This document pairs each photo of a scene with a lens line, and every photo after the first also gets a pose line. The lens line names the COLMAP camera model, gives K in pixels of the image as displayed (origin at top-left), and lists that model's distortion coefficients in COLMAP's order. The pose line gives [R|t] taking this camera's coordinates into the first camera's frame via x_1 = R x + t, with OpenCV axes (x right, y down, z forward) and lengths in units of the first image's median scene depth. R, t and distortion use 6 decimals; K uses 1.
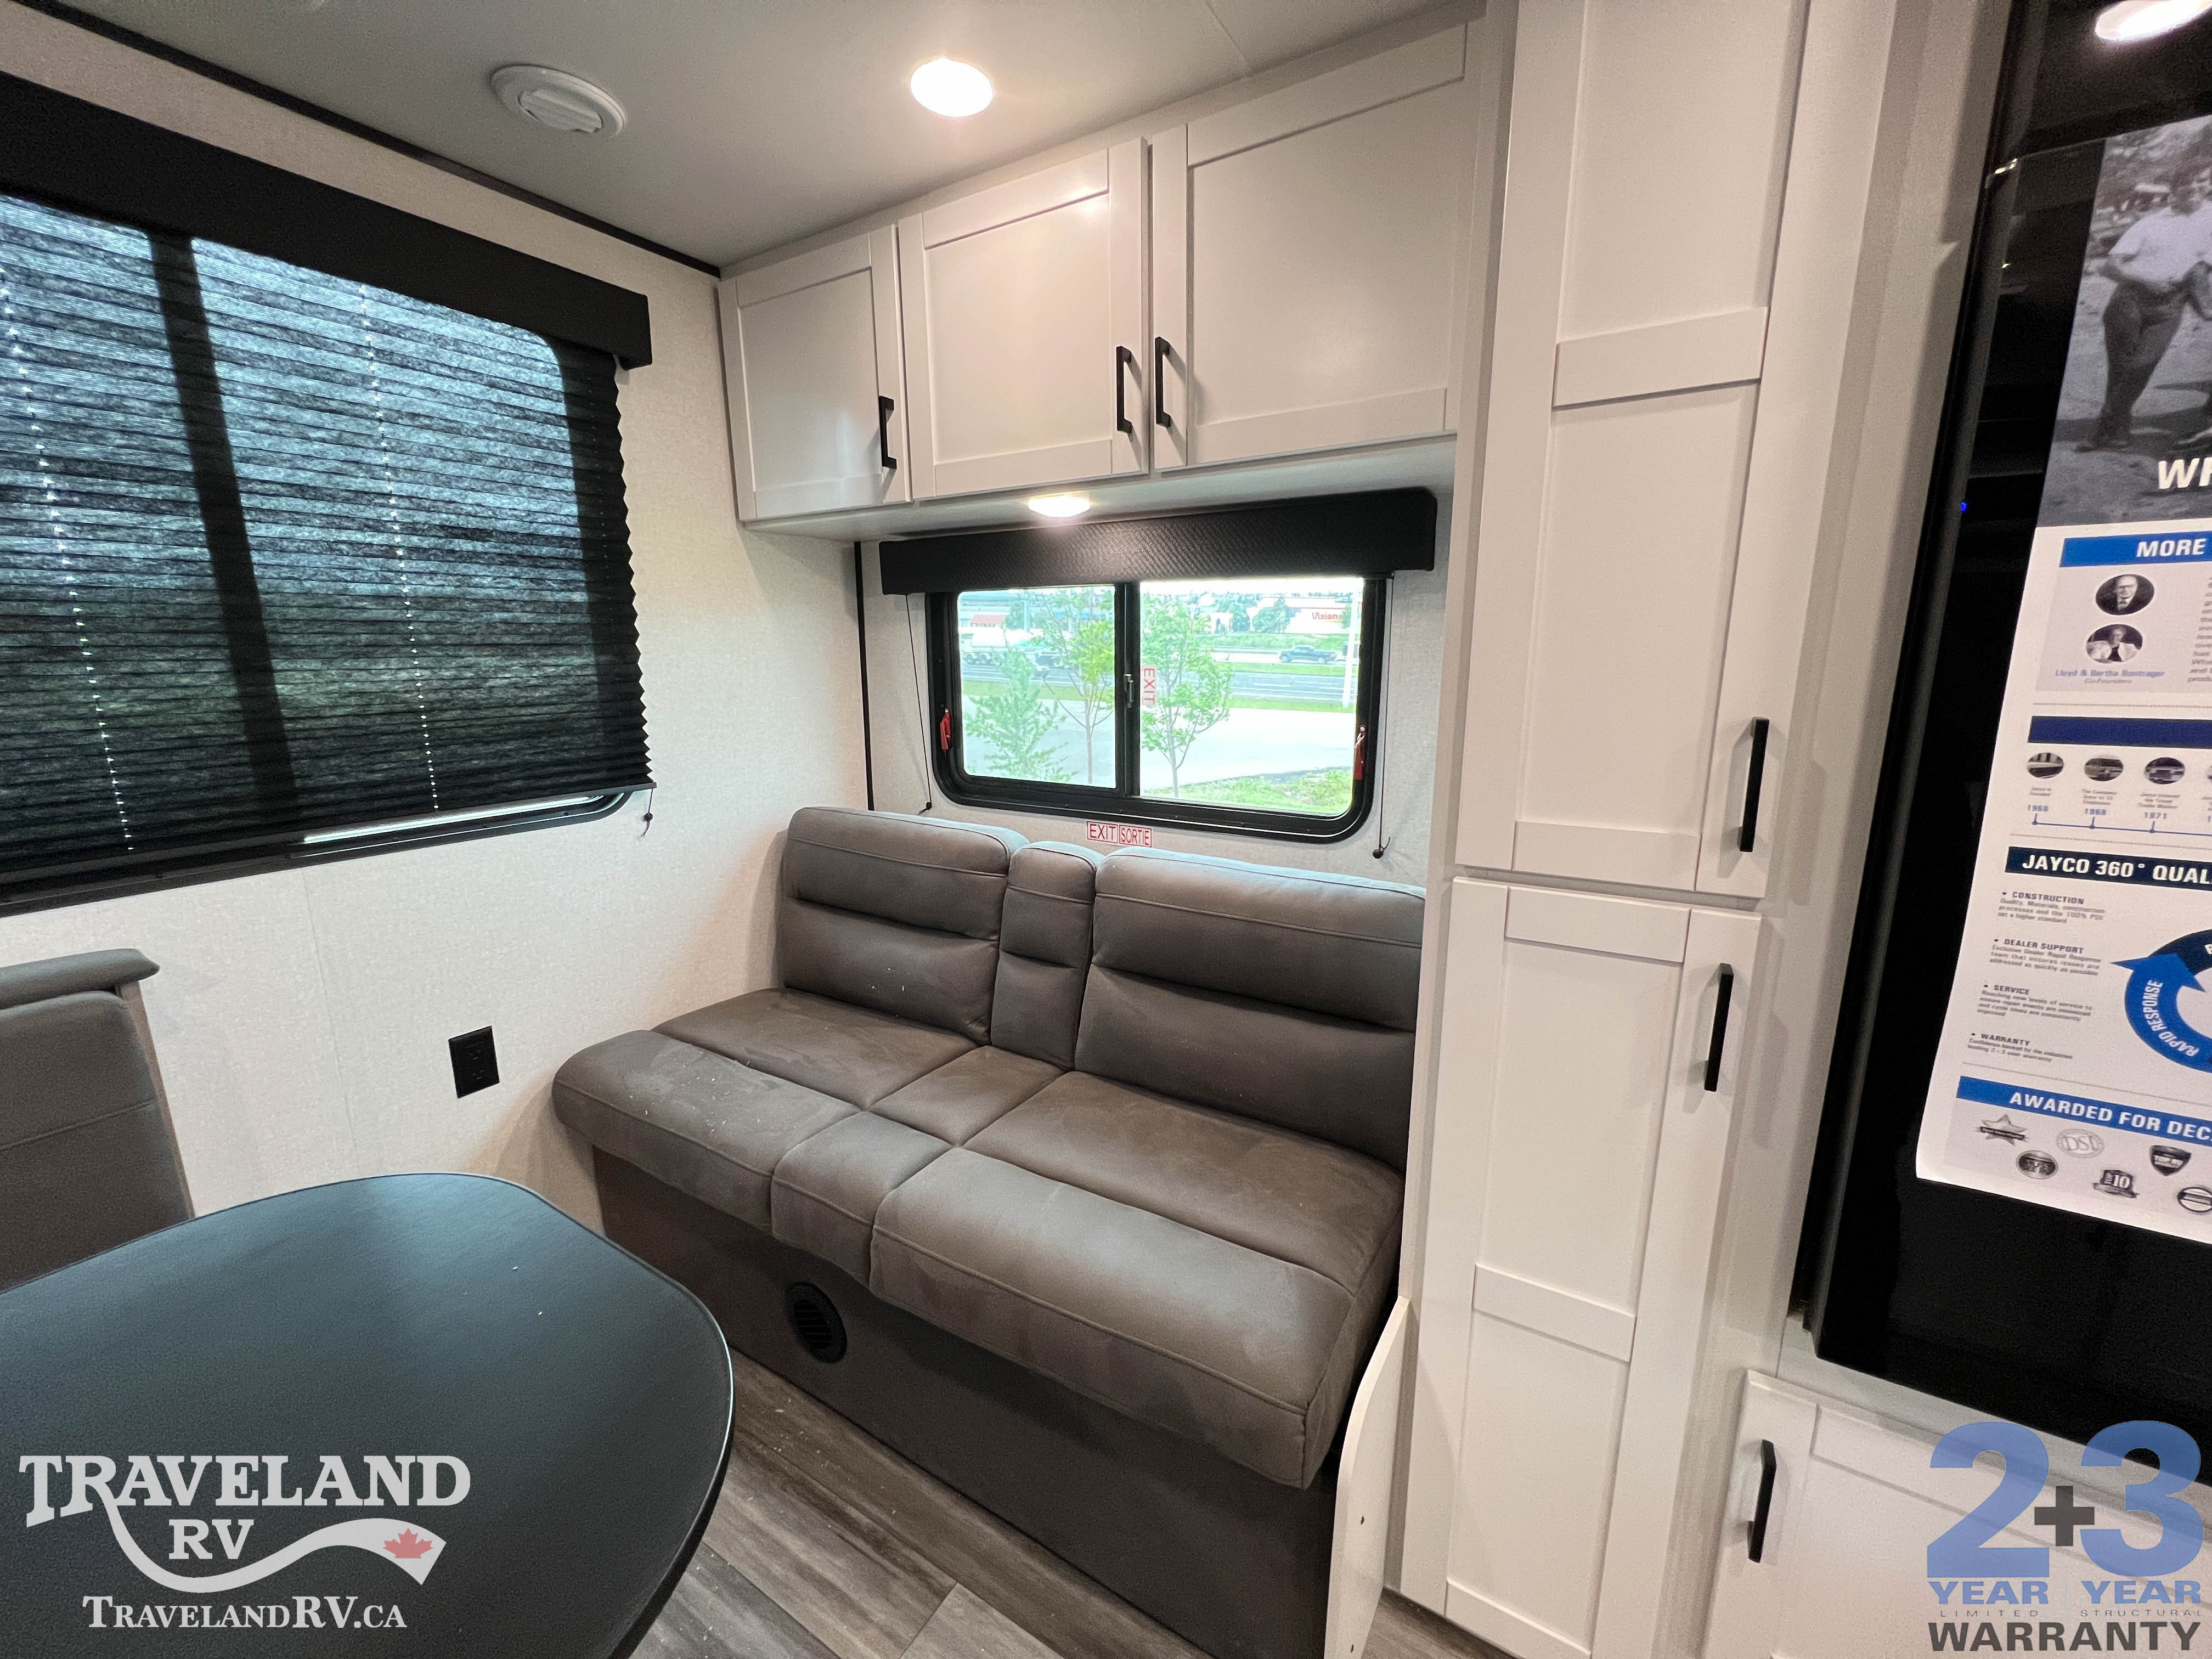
lens RADIAL K [[881.0, 0, 1101.4], [0, 881.0, 827.4], [0, 0, 1]] dist [-0.001254, 0.000506]
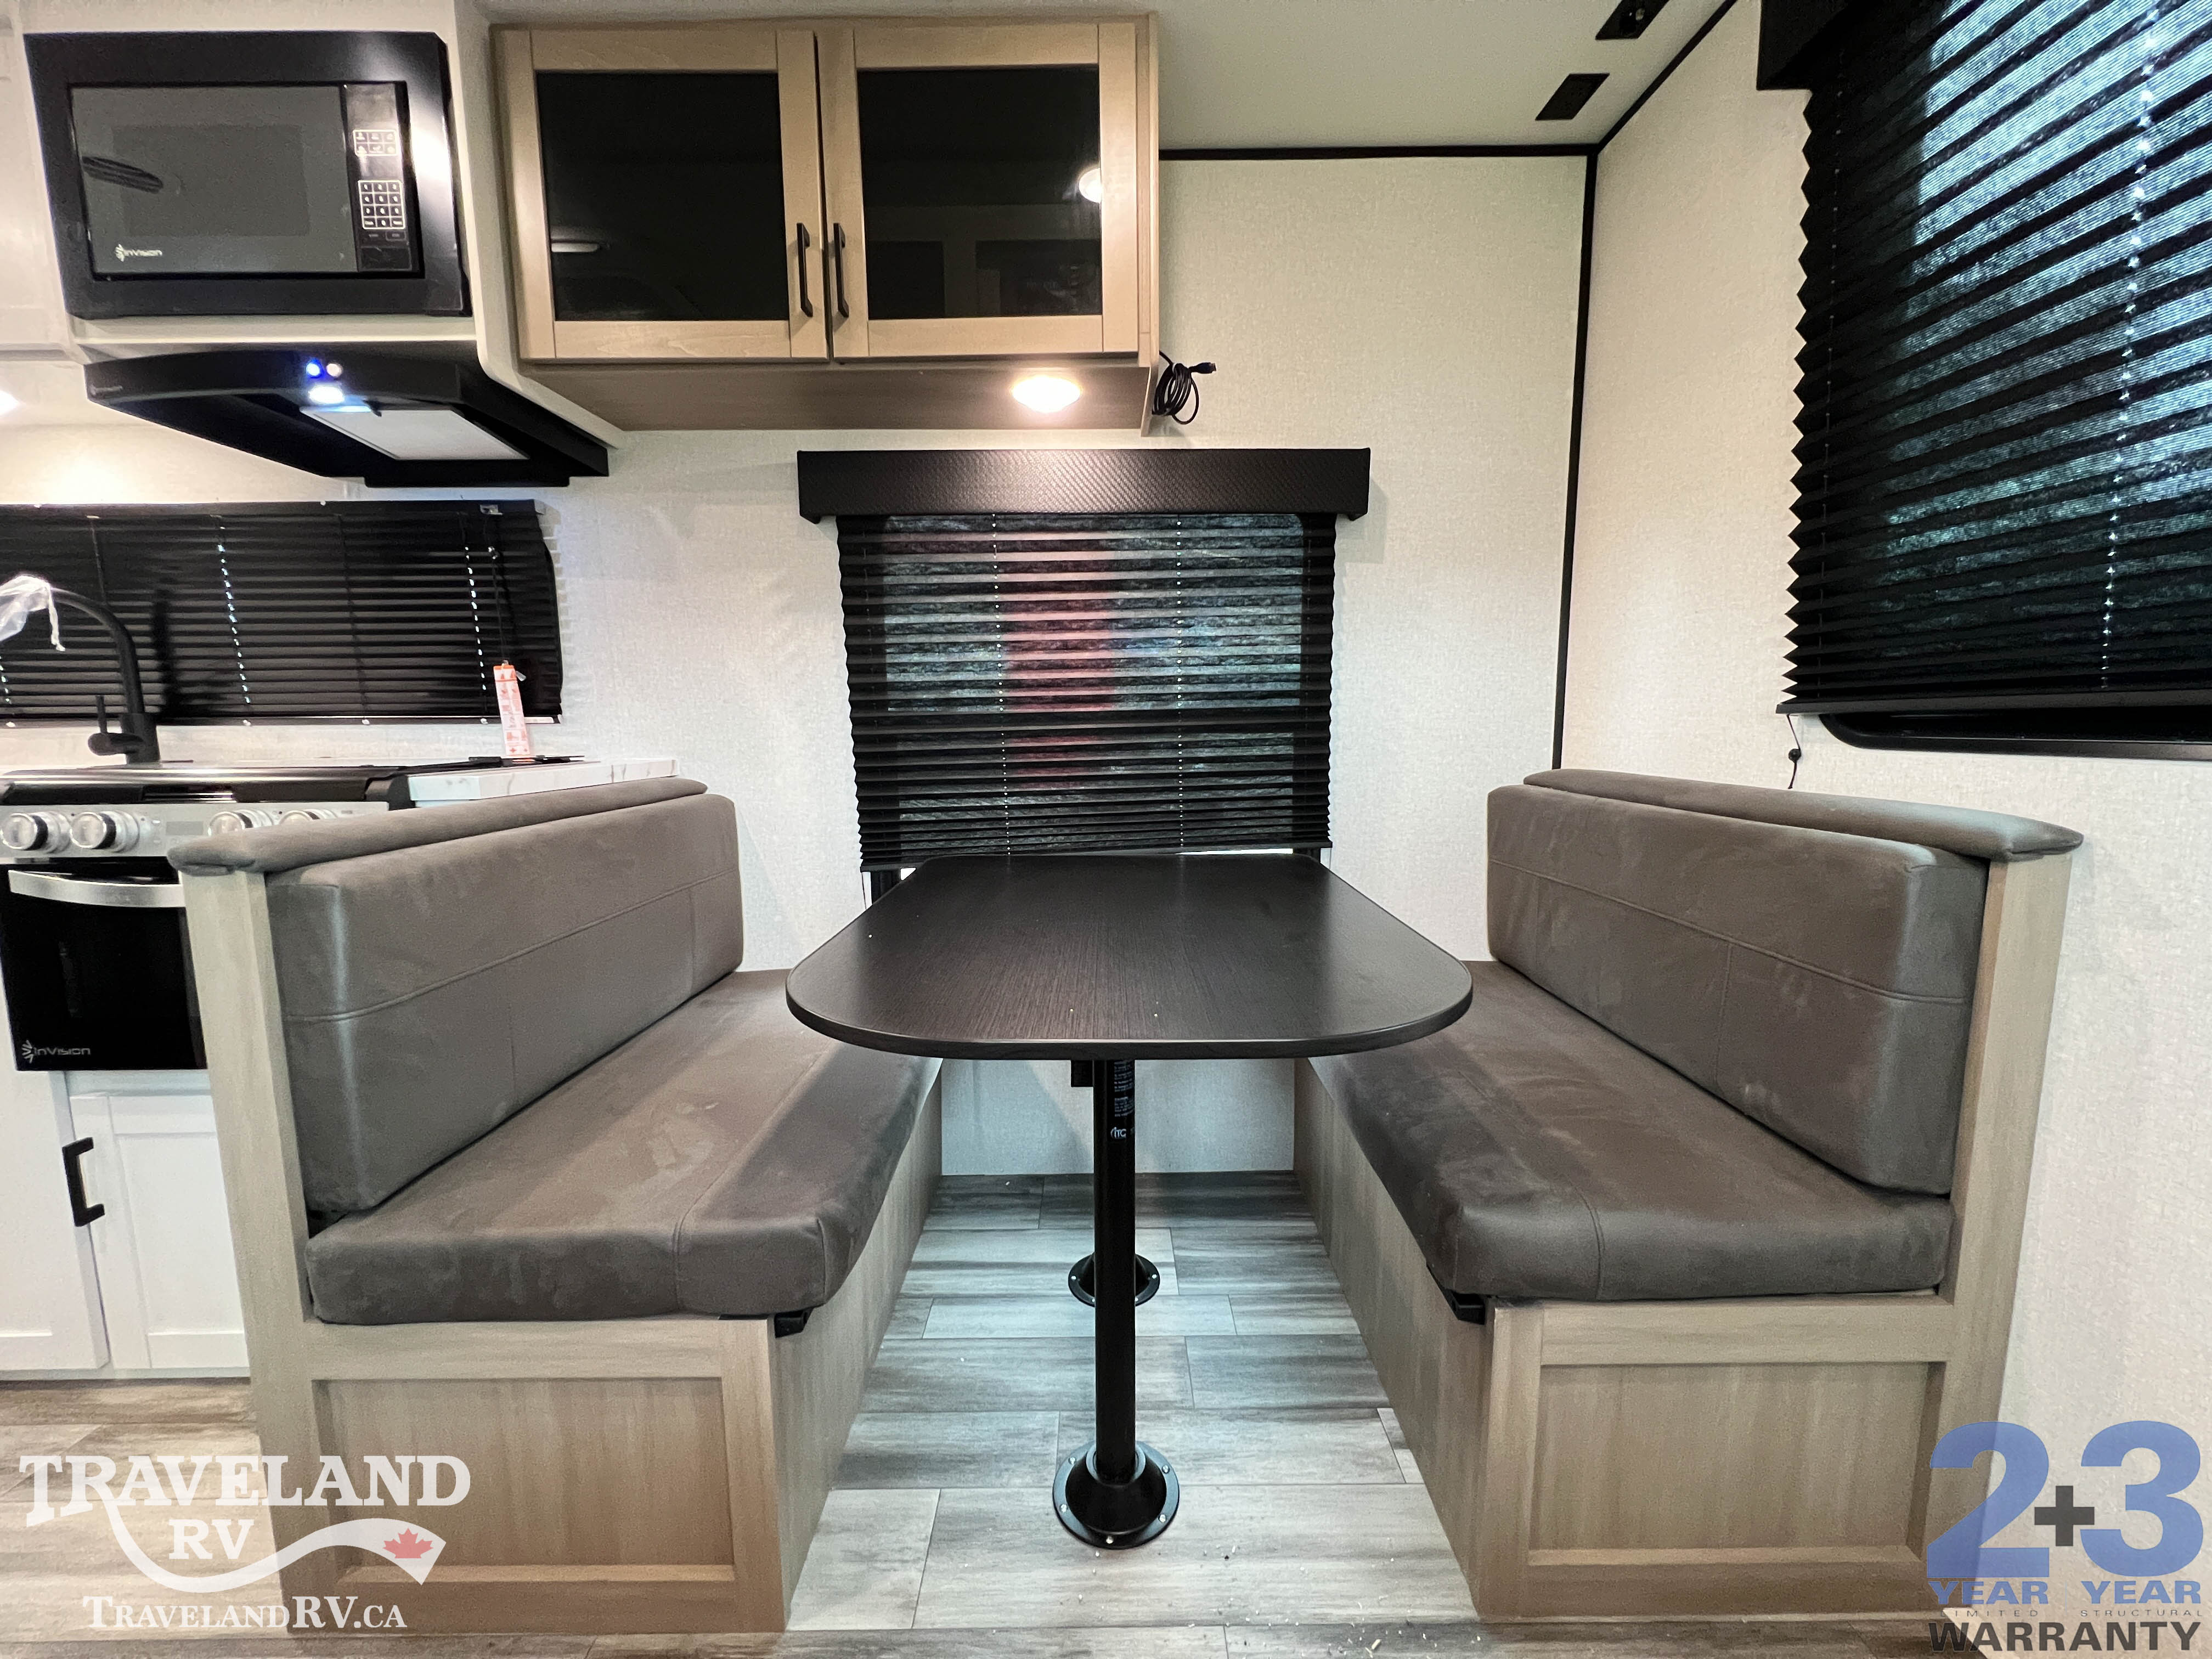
lens RADIAL K [[881.0, 0, 1106.6], [0, 881.0, 828.0], [0, 0, 1]] dist [-0.001254, 0.000506]
pose [[-0.846585, 0.079471, -0.526288, -0.053733], [-0.092286, 0.951897, 0.292190, 0.000337], [0.524193, 0.295933, -0.798527, 0.933297]]
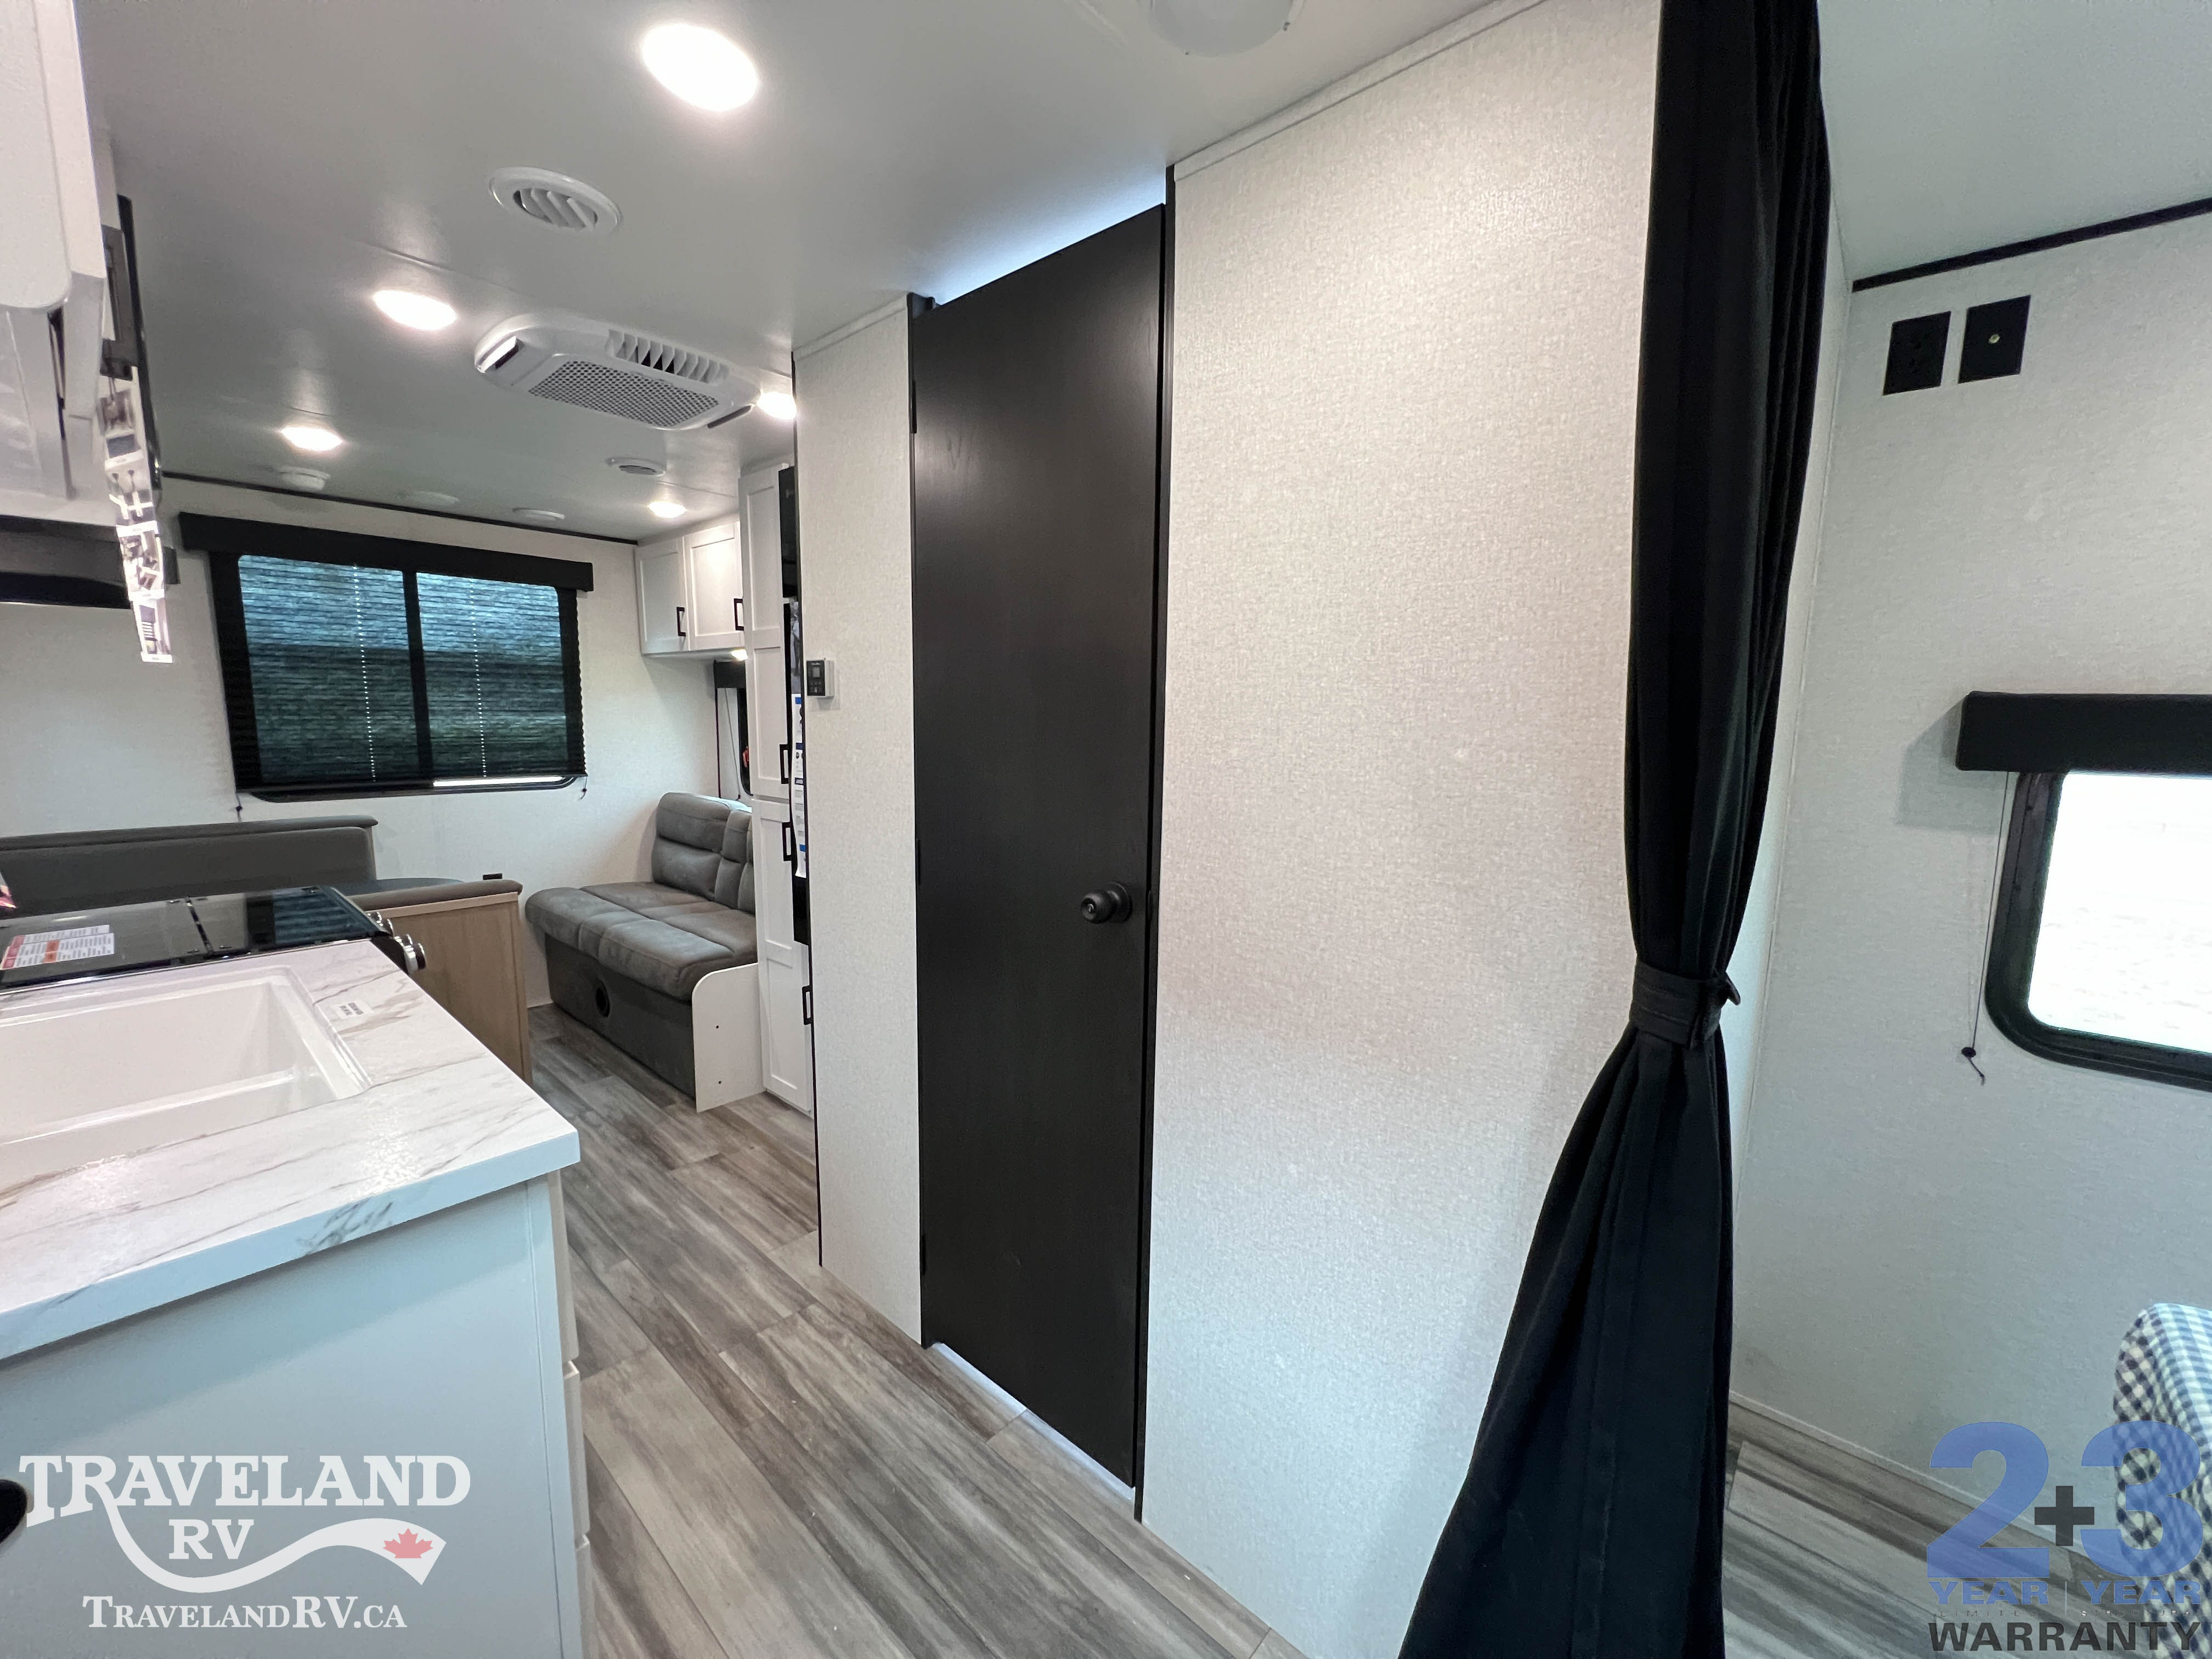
lens RADIAL K [[881.0, 0, 1102.3], [0, 881.0, 825.0], [0, 0, 1]] dist [-0.001254, 0.000506]
pose [[0.985098, 0.042126, -0.166757, 1.332634], [-0.054003, 0.996268, -0.067340, 0.182804], [0.163298, 0.075342, 0.983696, -1.103138]]
